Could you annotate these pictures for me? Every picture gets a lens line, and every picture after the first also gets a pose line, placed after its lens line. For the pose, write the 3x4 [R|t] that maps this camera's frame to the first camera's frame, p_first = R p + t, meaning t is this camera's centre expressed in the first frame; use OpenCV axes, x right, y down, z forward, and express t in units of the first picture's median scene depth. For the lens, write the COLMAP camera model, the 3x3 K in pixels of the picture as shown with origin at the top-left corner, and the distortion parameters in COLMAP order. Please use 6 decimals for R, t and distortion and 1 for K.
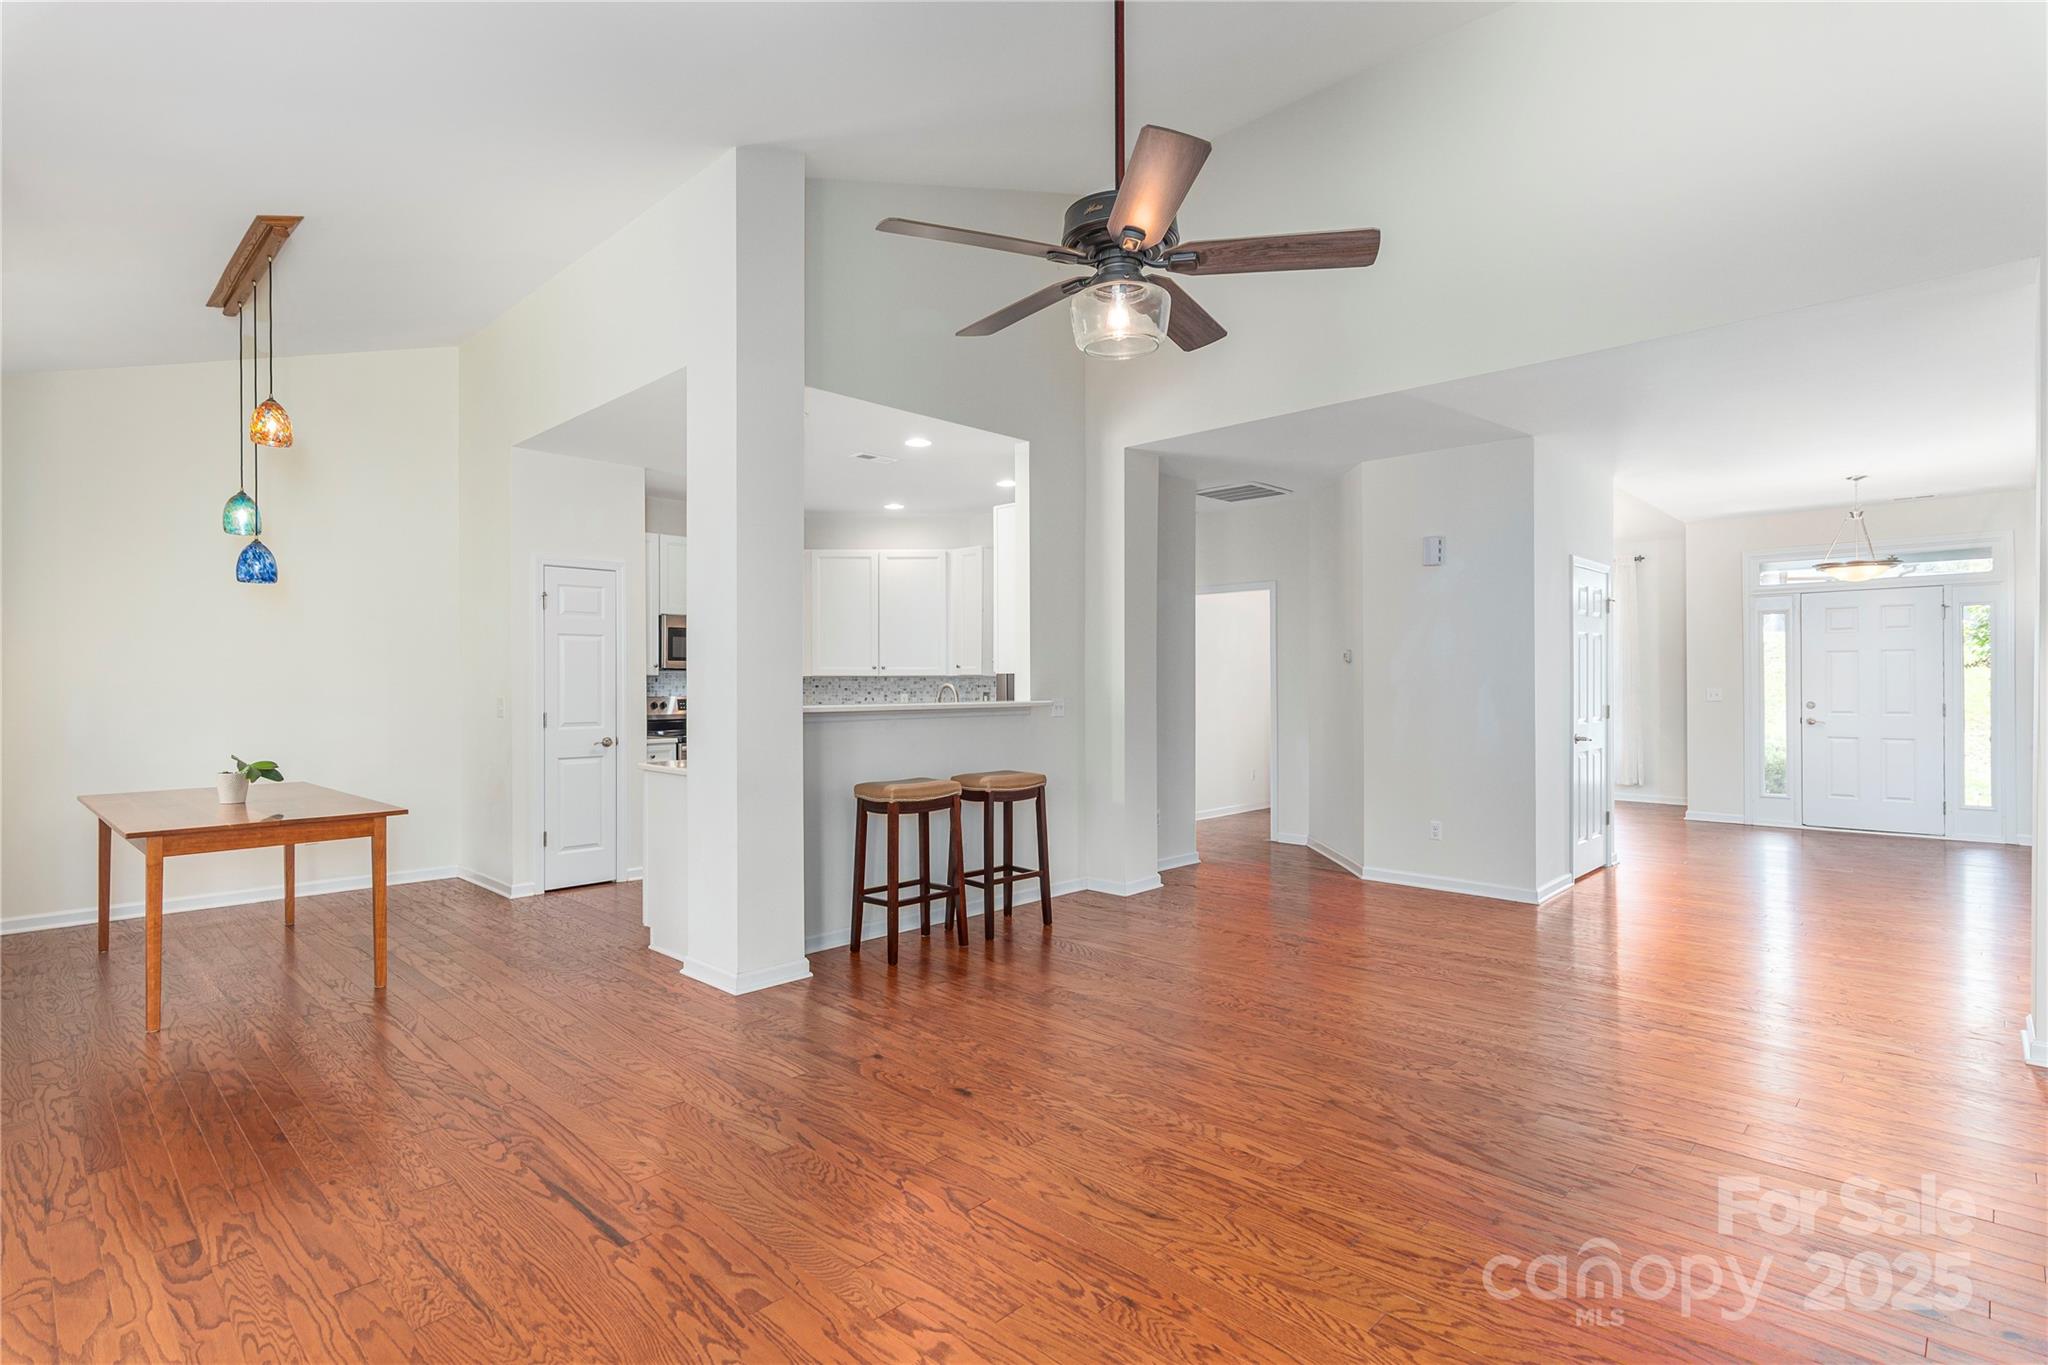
lens RADIAL K [[1009.3, 0, 1024.7], [0, 1009.3, 684.2], [0, 0, 1]] dist [0.008213, -0.001174]
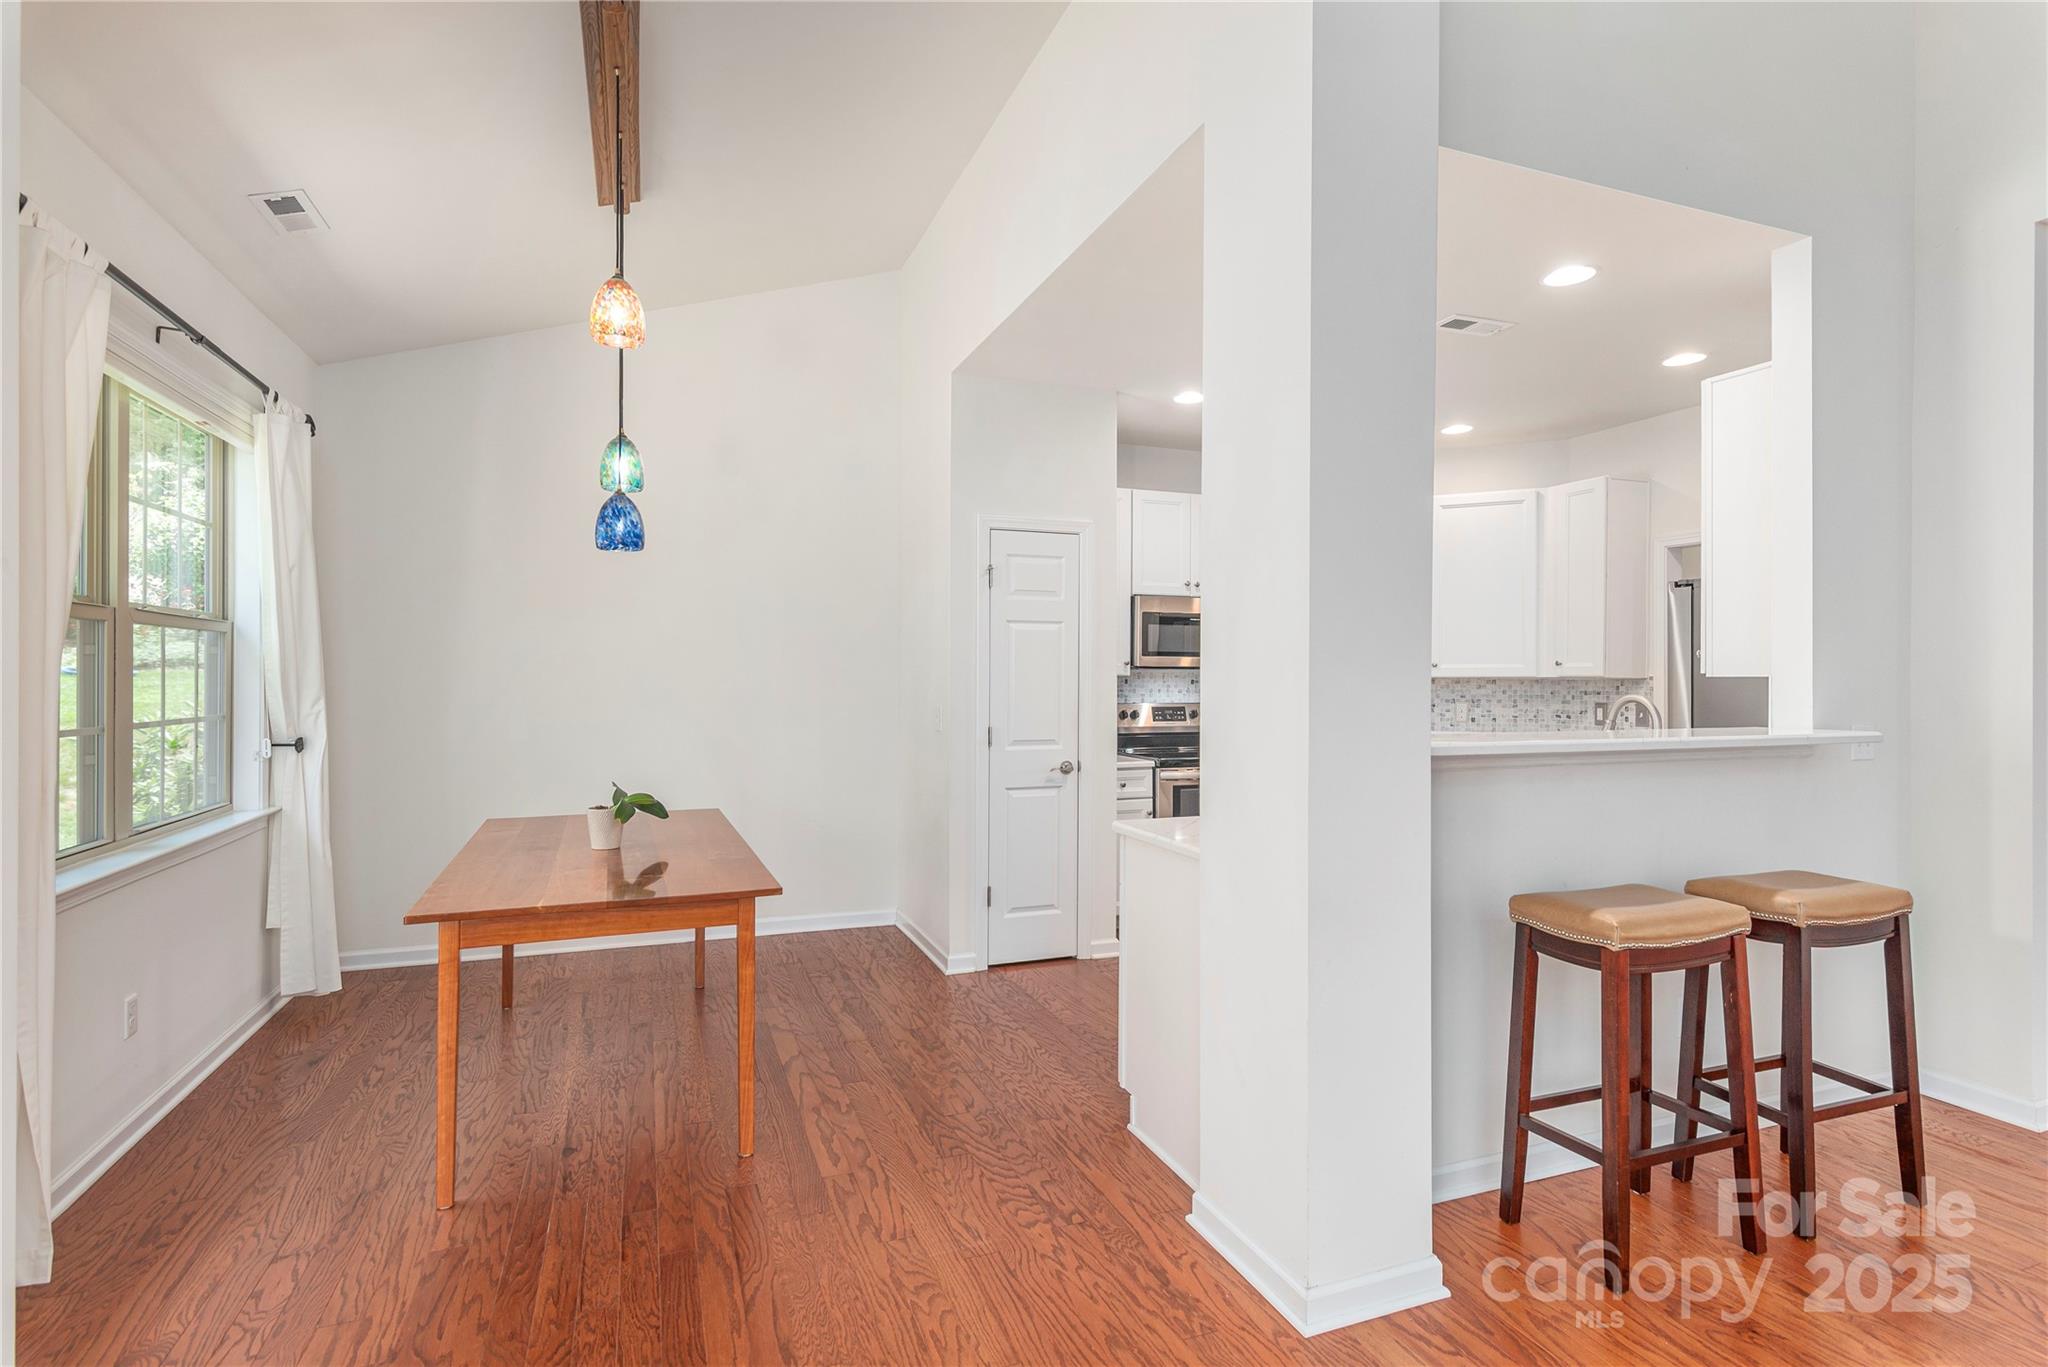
lens RADIAL K [[1009.3, 0, 1023.5], [0, 1009.3, 672.3], [0, 0, 1]] dist [0.008213, -0.001174]
pose [[0.906692, 0.002939, -0.421783, -0.147504], [-0.006299, 0.999959, -0.006572, -0.007578], [0.421746, 0.008615, 0.906673, 0.357652]]
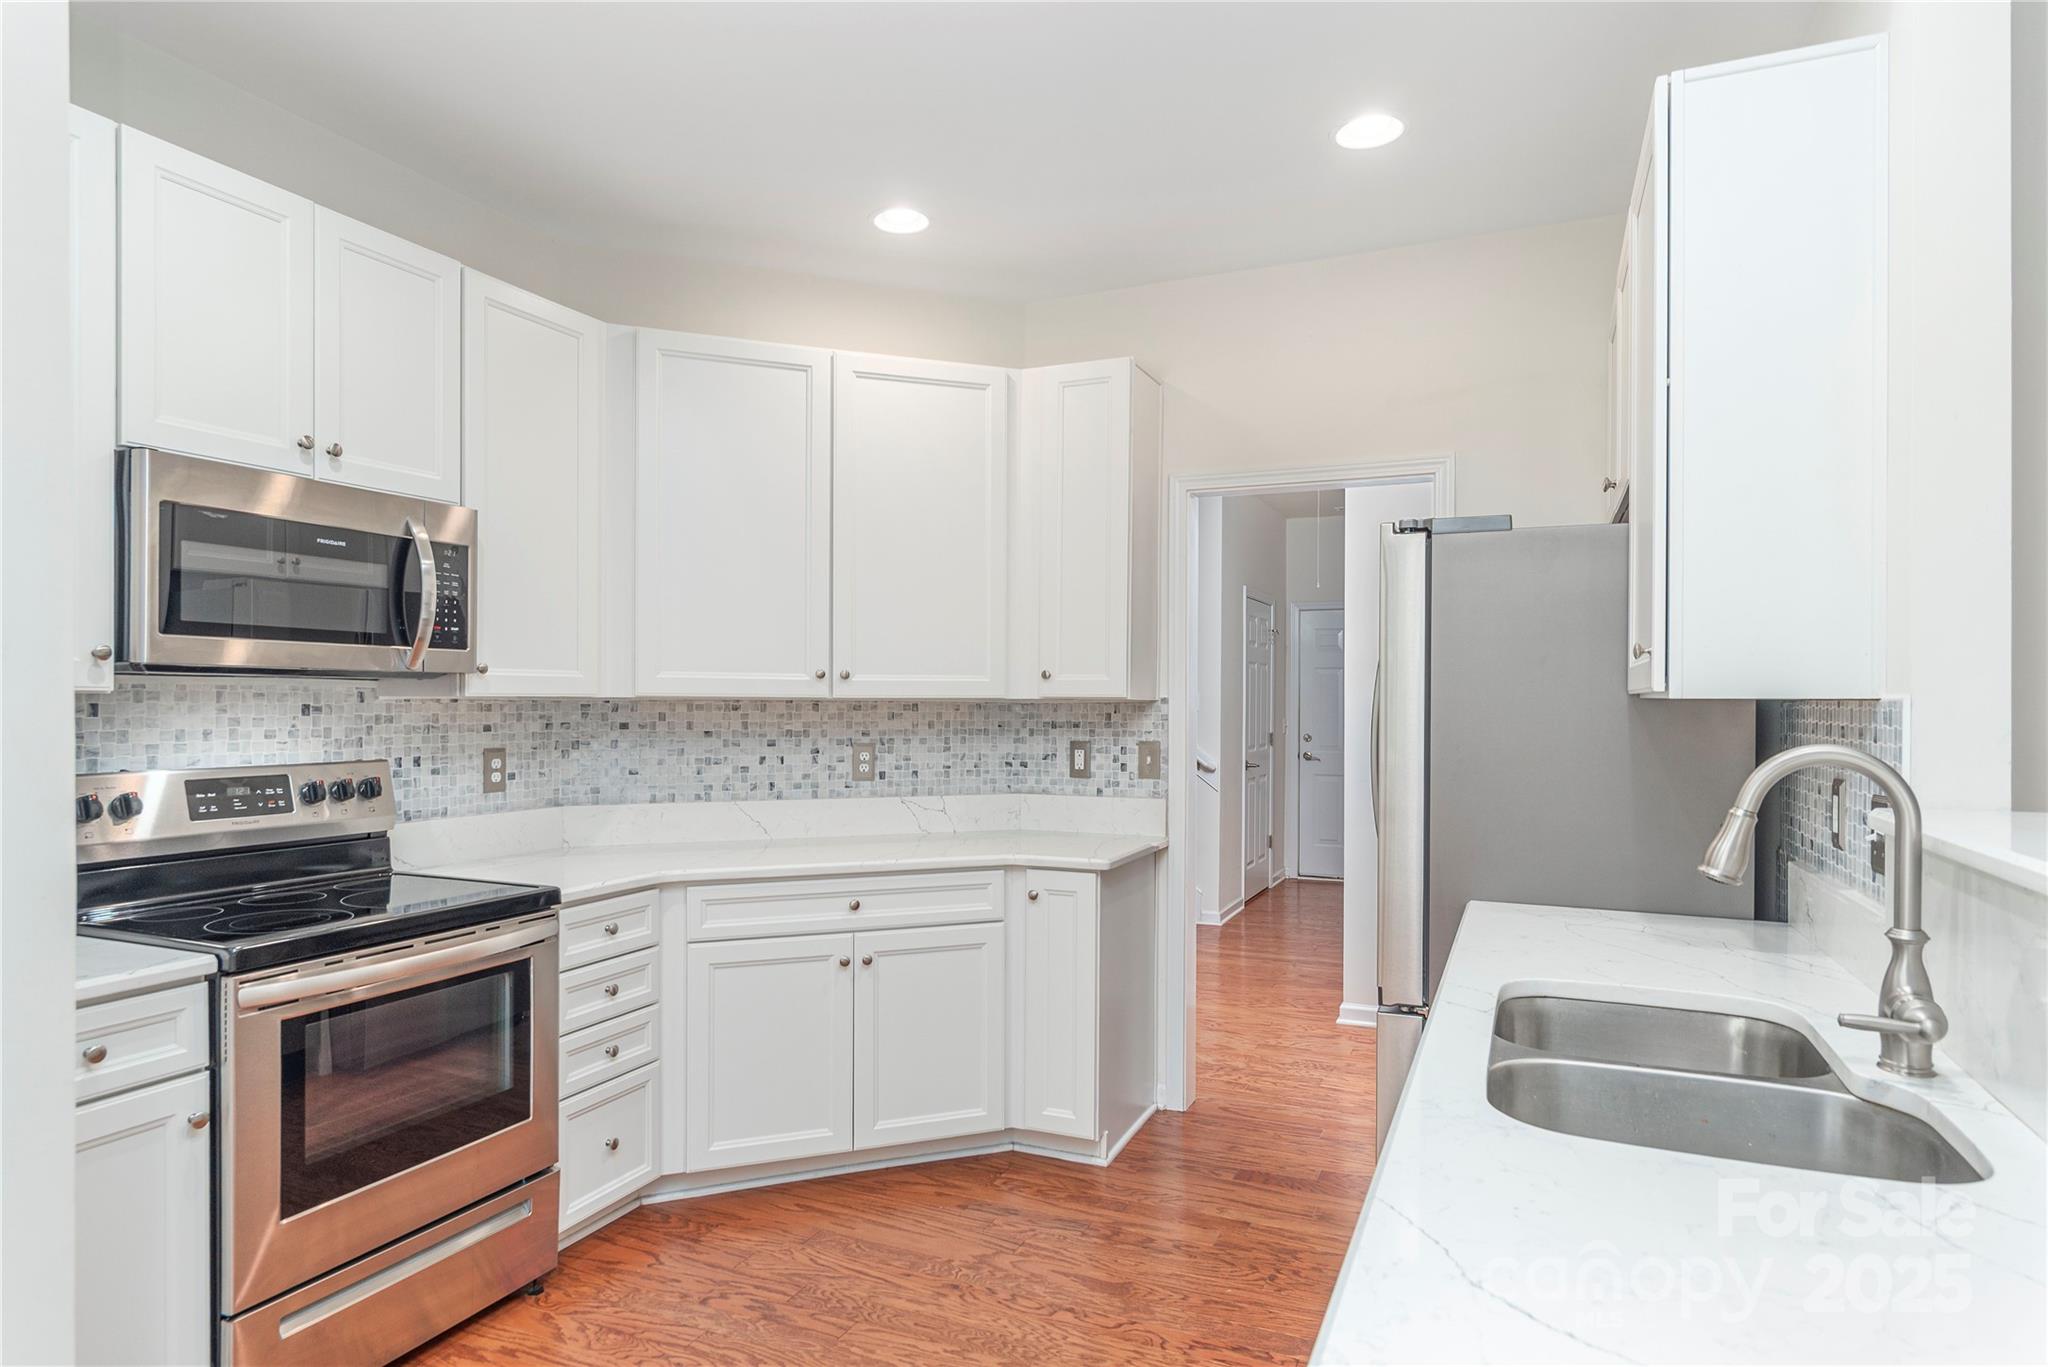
lens RADIAL K [[1177.8, 0, 1032.8], [0, 1177.8, 709.8], [0, 0, 1]] dist [-0.004011, -0.003735]
pose [[0.933929, 0.003223, 0.357443, -0.325272], [-0.004409, 0.999987, 0.002505, -0.008107], [-0.357430, -0.003915, 0.933932, 0.831363]]
